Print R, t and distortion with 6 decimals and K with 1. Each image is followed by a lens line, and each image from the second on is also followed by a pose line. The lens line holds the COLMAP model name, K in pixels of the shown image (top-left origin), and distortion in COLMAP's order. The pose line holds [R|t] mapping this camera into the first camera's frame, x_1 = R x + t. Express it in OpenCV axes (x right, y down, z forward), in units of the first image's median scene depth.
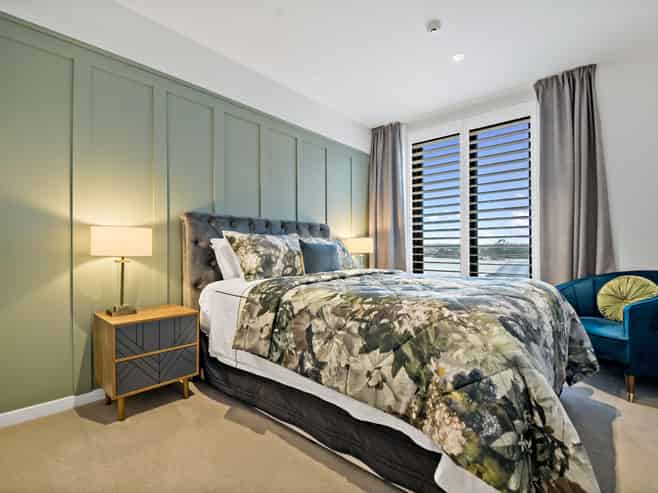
lens RADIAL K [[312.3, 0, 330.1], [0, 312.3, 234.7], [0, 0, 1]] dist [0.033386, -0.037342]
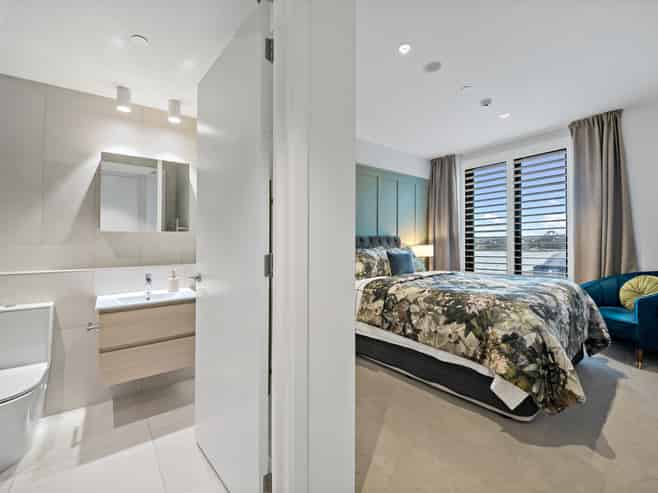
lens RADIAL K [[275.5, 0, 329.0], [0, 275.5, 246.5], [0, 0, 1]] dist [0.000778, -0.012696]
pose [[0.984264, -0.016639, -0.175920, -0.220404], [0.025790, 0.998423, 0.049864, -0.128068], [0.174813, -0.053616, 0.983141, -0.515854]]
